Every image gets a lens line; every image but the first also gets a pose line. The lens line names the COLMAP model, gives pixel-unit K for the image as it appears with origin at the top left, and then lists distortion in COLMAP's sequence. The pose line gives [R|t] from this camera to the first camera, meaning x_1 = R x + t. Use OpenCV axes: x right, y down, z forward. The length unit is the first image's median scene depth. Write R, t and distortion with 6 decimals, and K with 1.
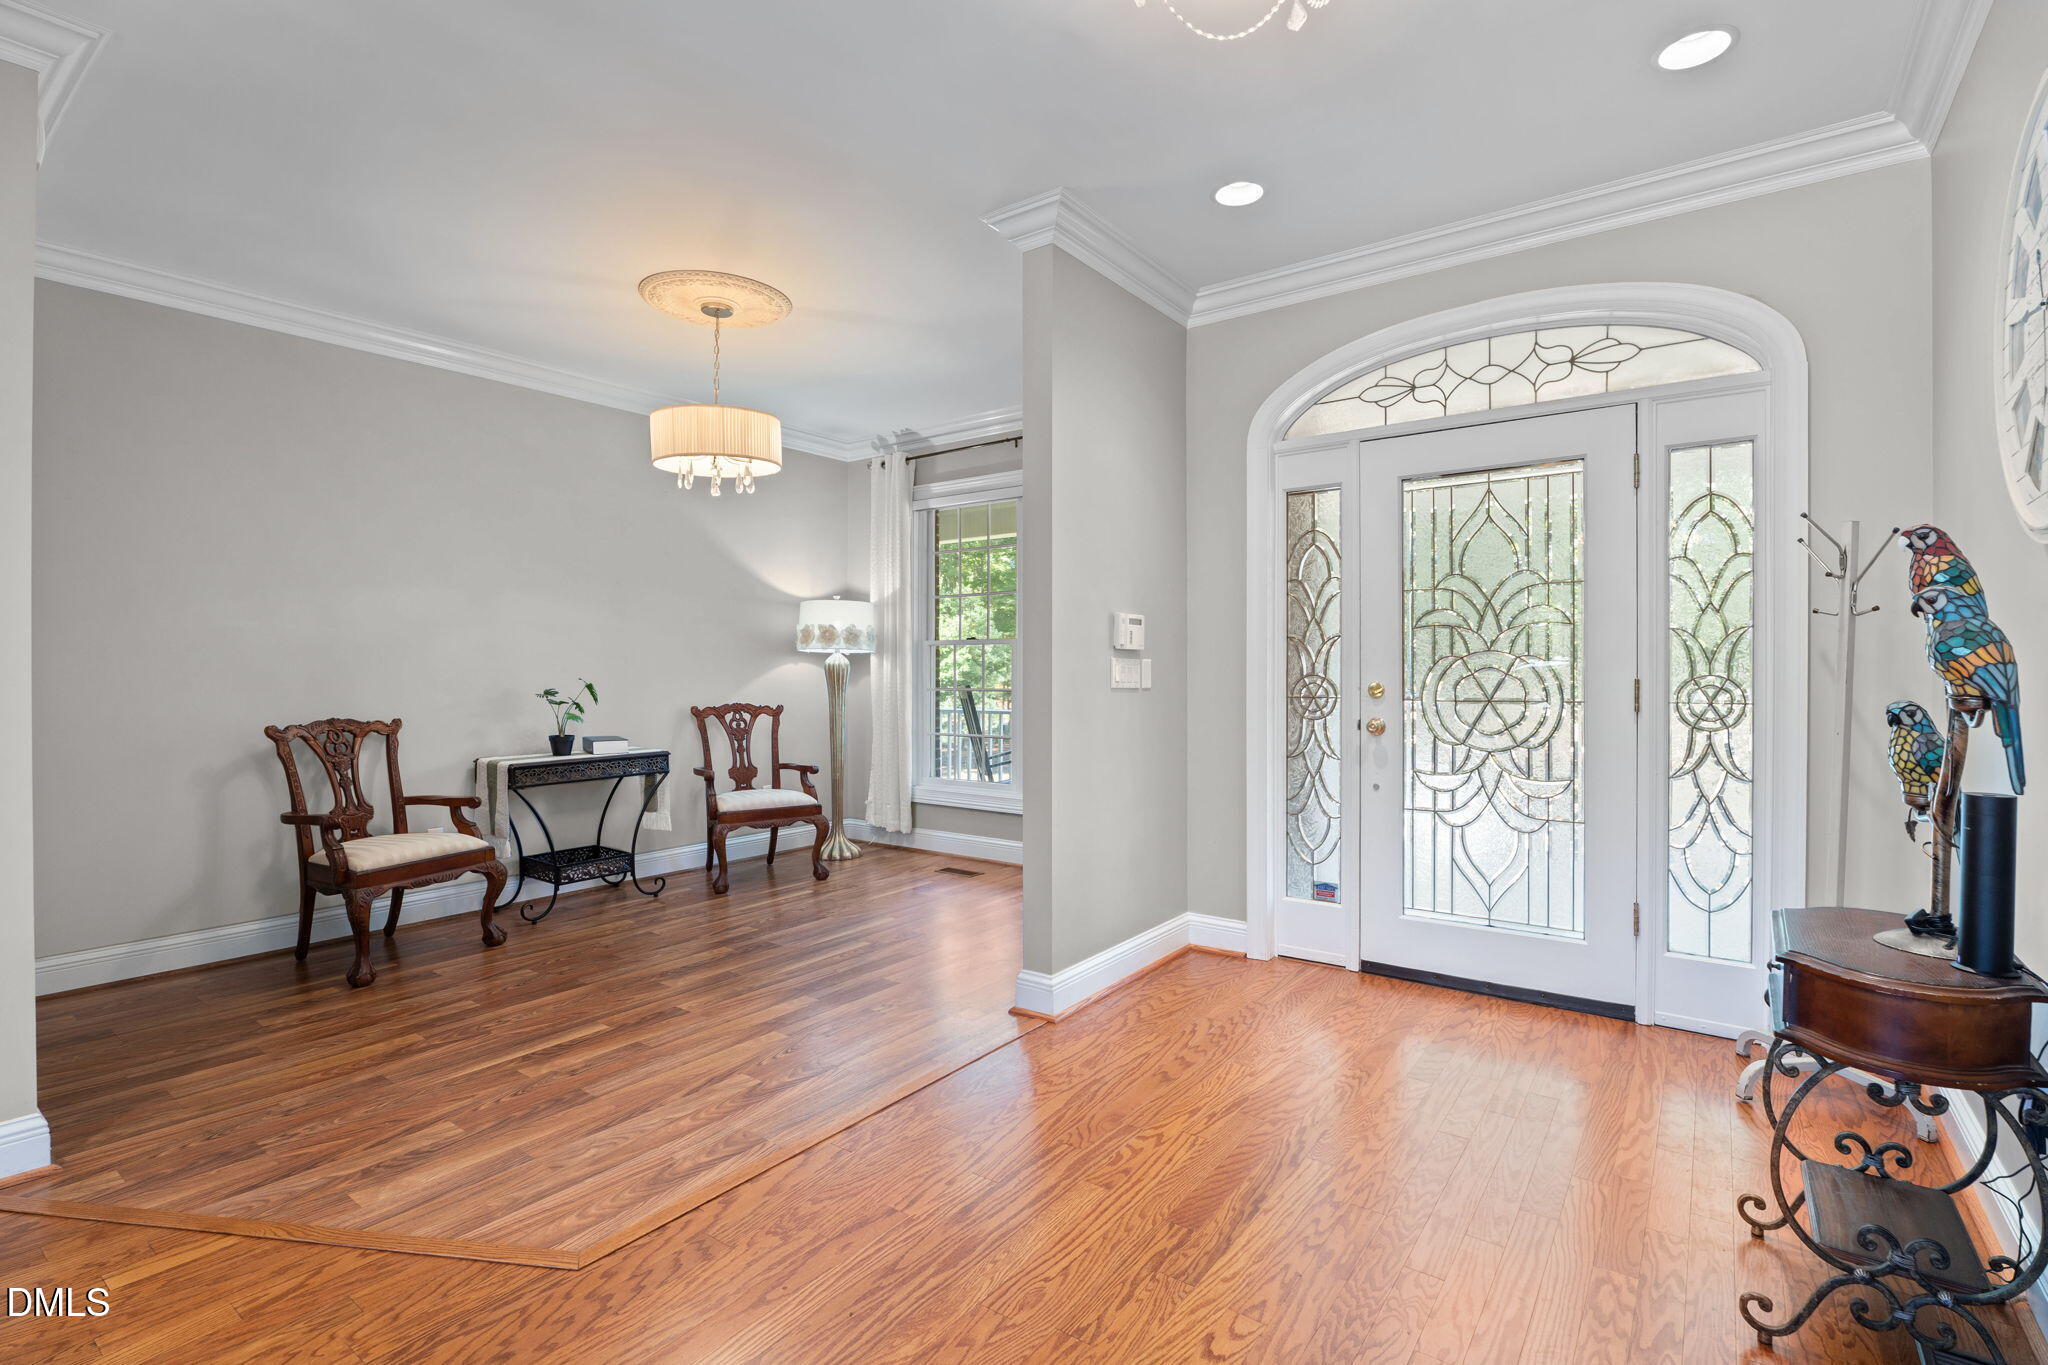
lens RADIAL K [[978.6, 0, 1024.0], [0, 978.6, 682.5], [0, 0, 1]] dist [-0.009489, -0.000012]
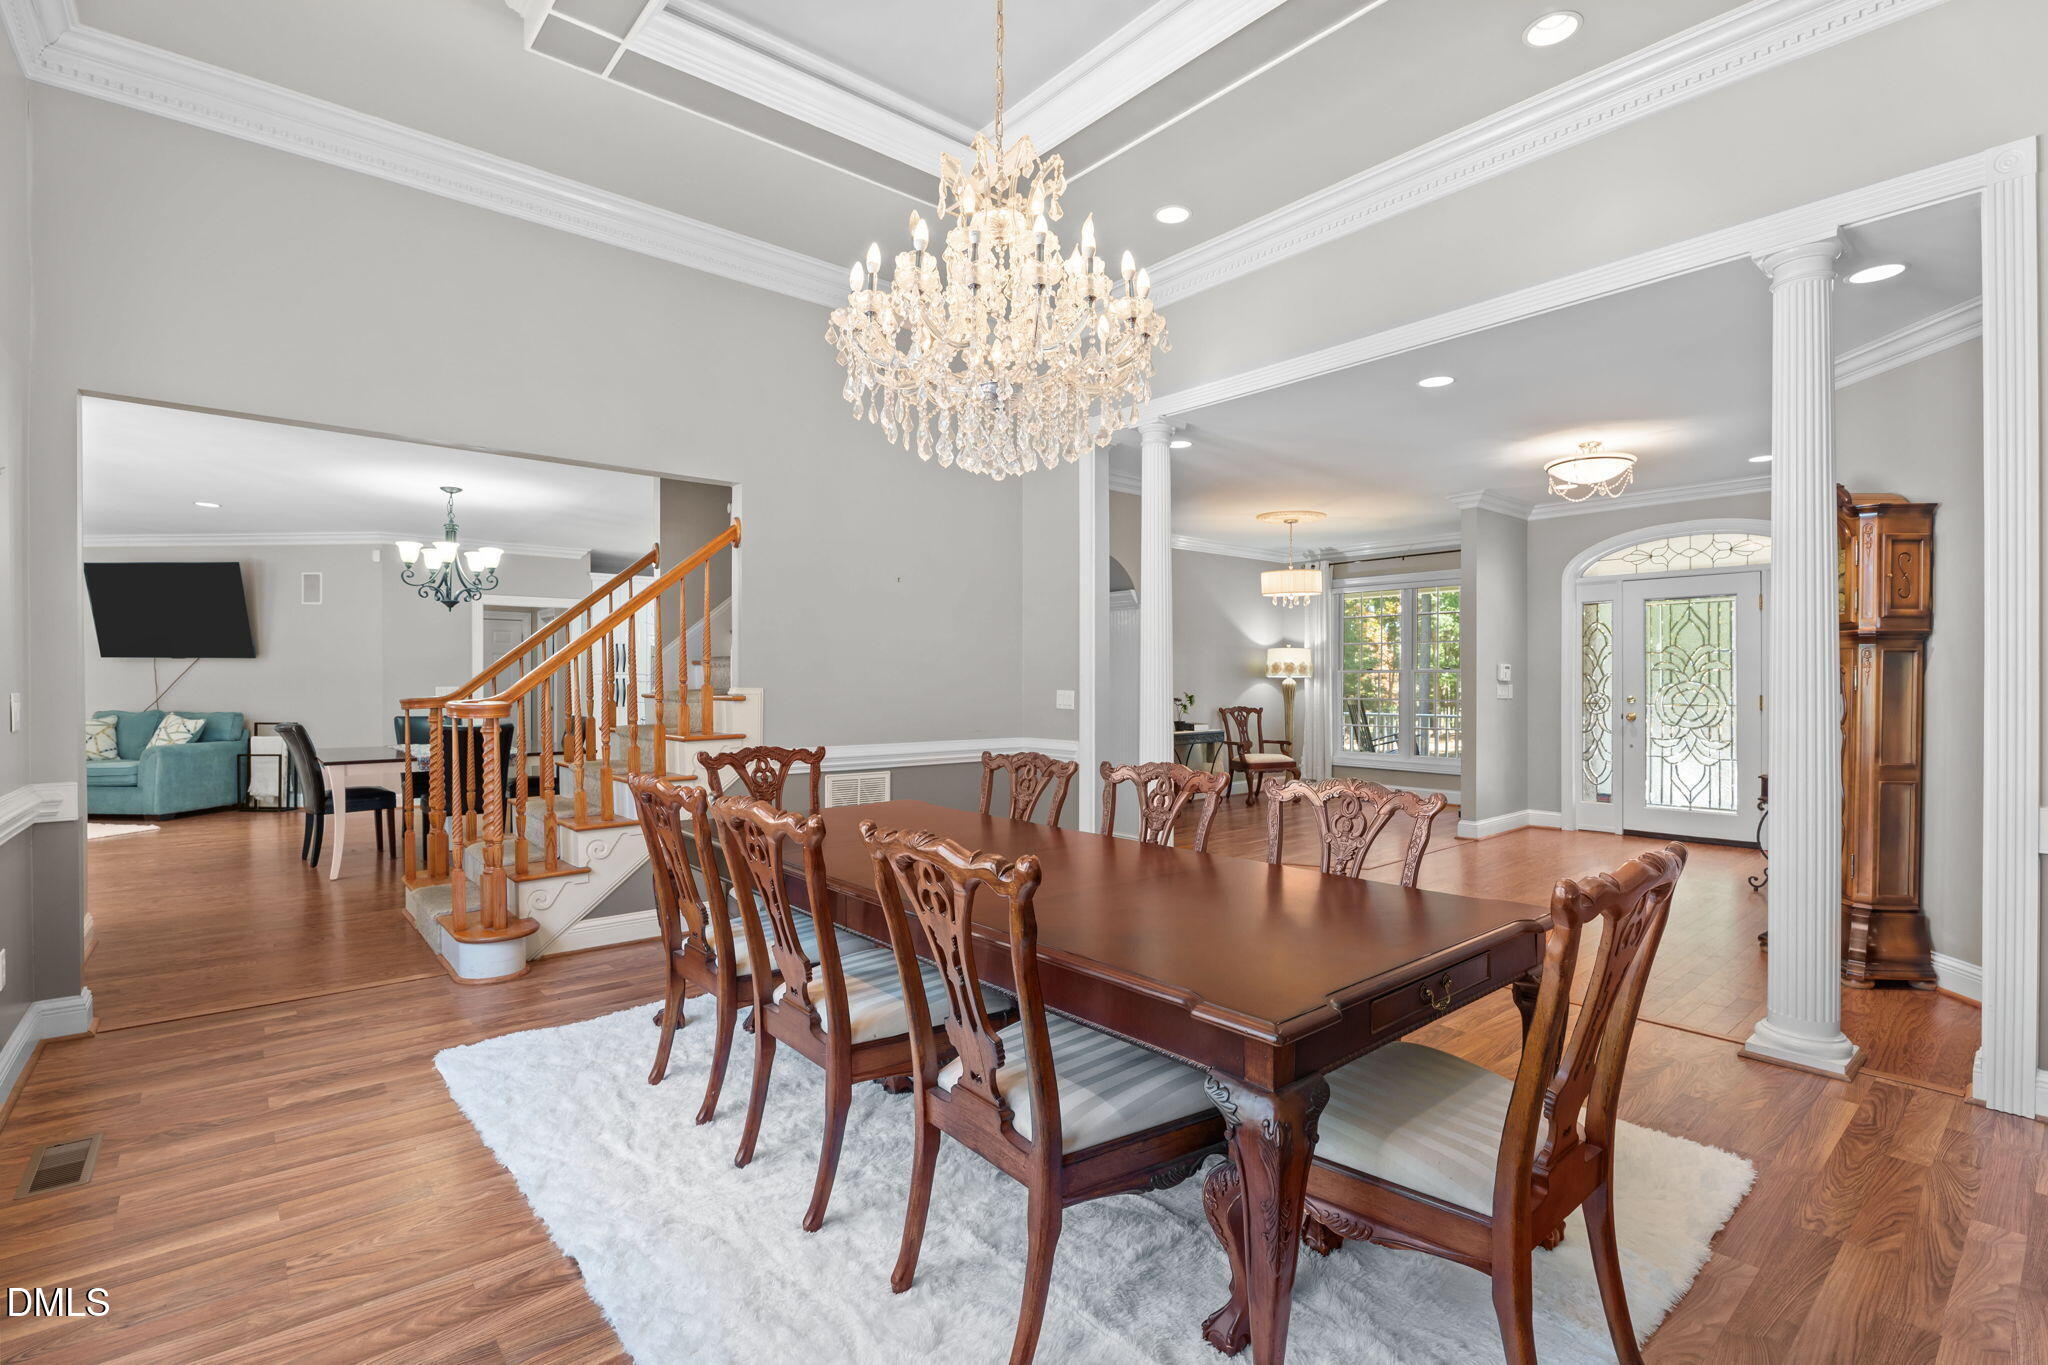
lens RADIAL K [[932.7, 0, 1031.2], [0, 932.7, 693.5], [0, 0, 1]] dist [-0.016000, 0.000083]
pose [[0.975427, -0.004038, -0.220288, -0.432799], [0.005801, 0.999956, 0.007356, -0.025950], [0.220248, -0.008453, 0.975407, -1.155264]]
